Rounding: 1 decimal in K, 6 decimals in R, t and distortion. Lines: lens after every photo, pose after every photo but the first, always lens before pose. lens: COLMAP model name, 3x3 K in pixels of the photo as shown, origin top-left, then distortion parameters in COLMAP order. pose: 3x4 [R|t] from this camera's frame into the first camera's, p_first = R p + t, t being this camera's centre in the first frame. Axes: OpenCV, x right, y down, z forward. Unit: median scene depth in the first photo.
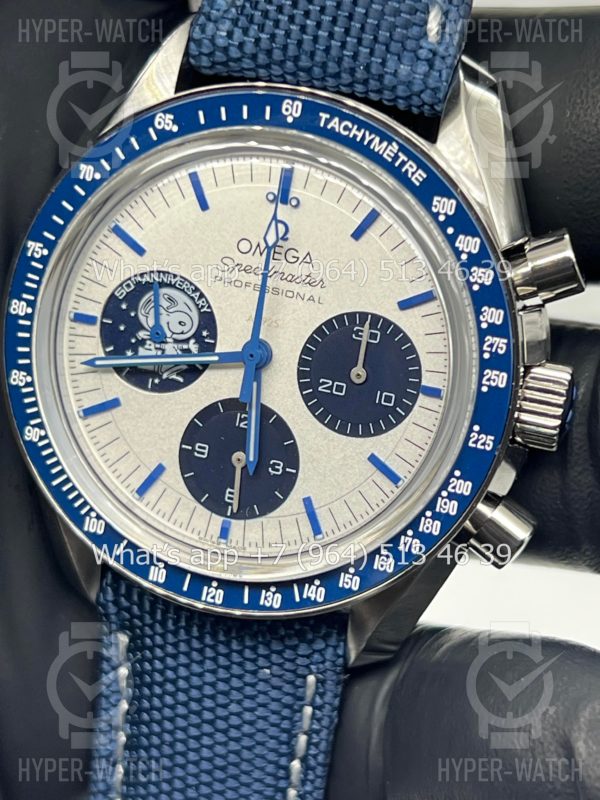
lens RADIAL K [[1868.7, 0, 300.0], [0, 1868.7, 401.6], [0, 0, 1]] dist [0.289239, 0.000000]
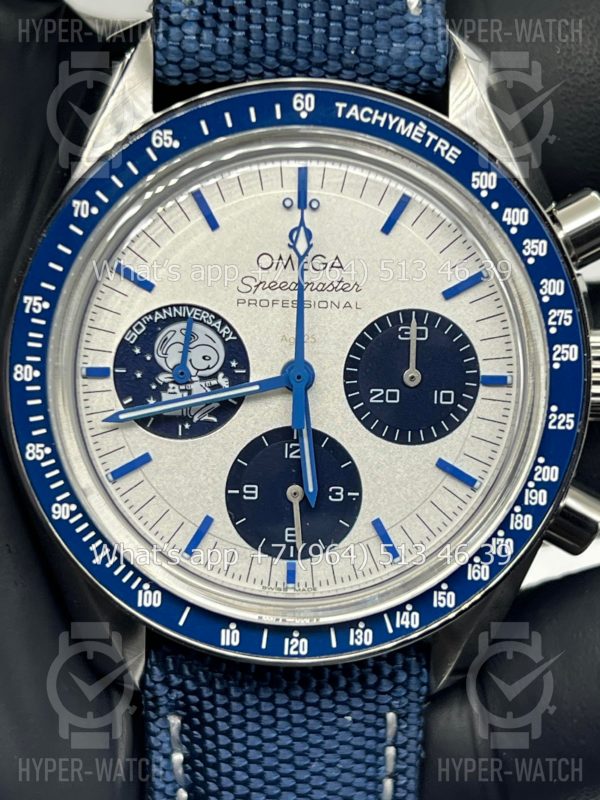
lens RADIAL K [[1868.7, 0, 294.6], [0, 1868.7, 397.1], [0, 0, 1]] dist [0.289239, 0.000000]
pose [[0.948456, -0.179701, 0.261033, -0.265637], [0.187107, 0.982333, -0.003588, -0.012096], [-0.255777, 0.052244, 0.965323, 0.120037]]
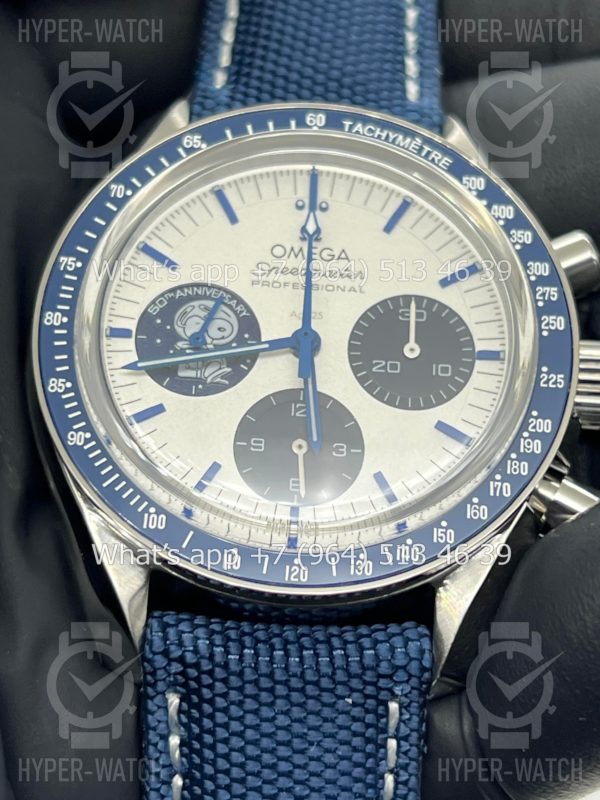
lens RADIAL K [[1868.7, 0, 296.6], [0, 1868.7, 397.4], [0, 0, 1]] dist [0.289239, 0.000000]
pose [[0.959558, -0.008888, 0.281370, -0.305817], [0.158628, 0.842782, -0.514349, 0.505799], [-0.232562, 0.538181, 0.810109, 0.219291]]
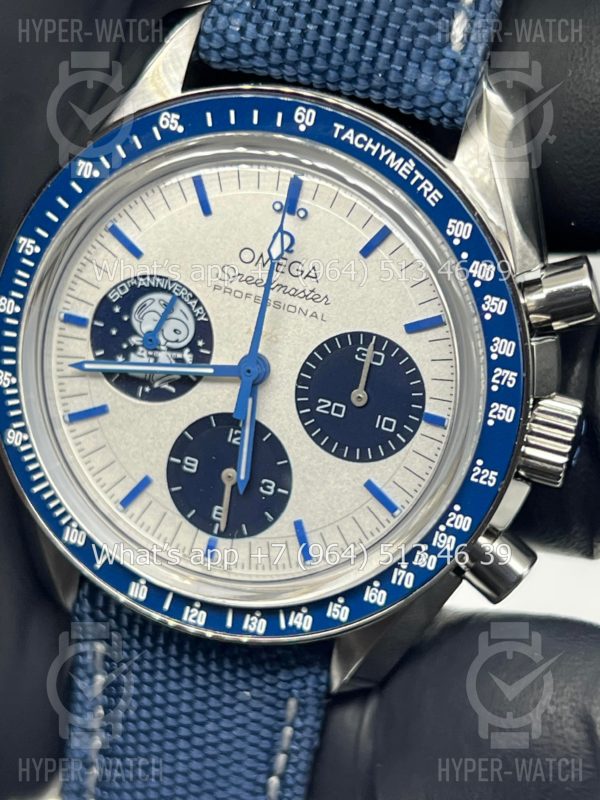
lens RADIAL K [[1868.7, 0, 294.8], [0, 1868.7, 399.0], [0, 0, 1]] dist [0.289239, 0.000000]
pose [[0.998558, 0.052473, 0.011355, -0.012301], [-0.052973, 0.997369, 0.049484, -0.058668], [-0.008728, -0.050015, 0.998710, 0.045591]]
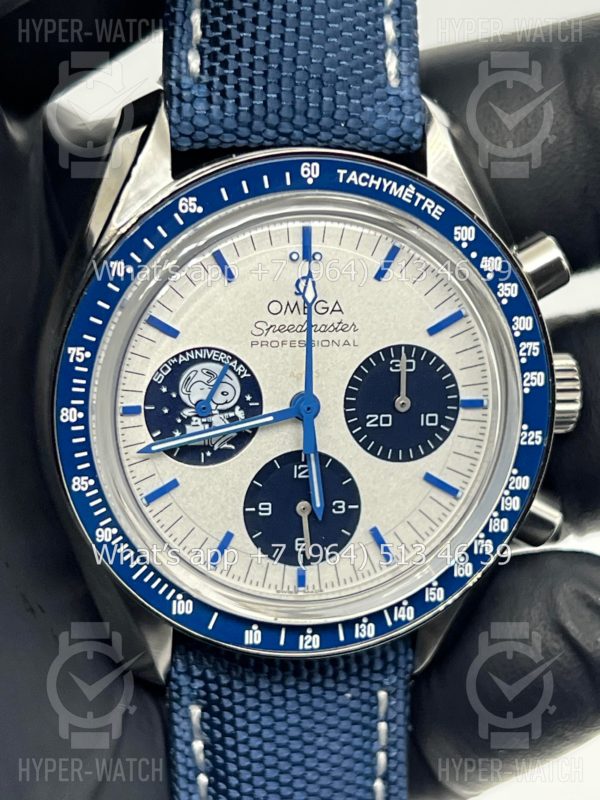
lens RADIAL K [[1868.7, 0, 294.1], [0, 1868.7, 402.5], [0, 0, 1]] dist [0.289239, 0.000000]
pose [[0.899939, -0.225181, 0.373367, -0.418110], [0.214197, 0.974188, 0.071256, -0.103228], [-0.379775, 0.015848, 0.924943, 0.039471]]
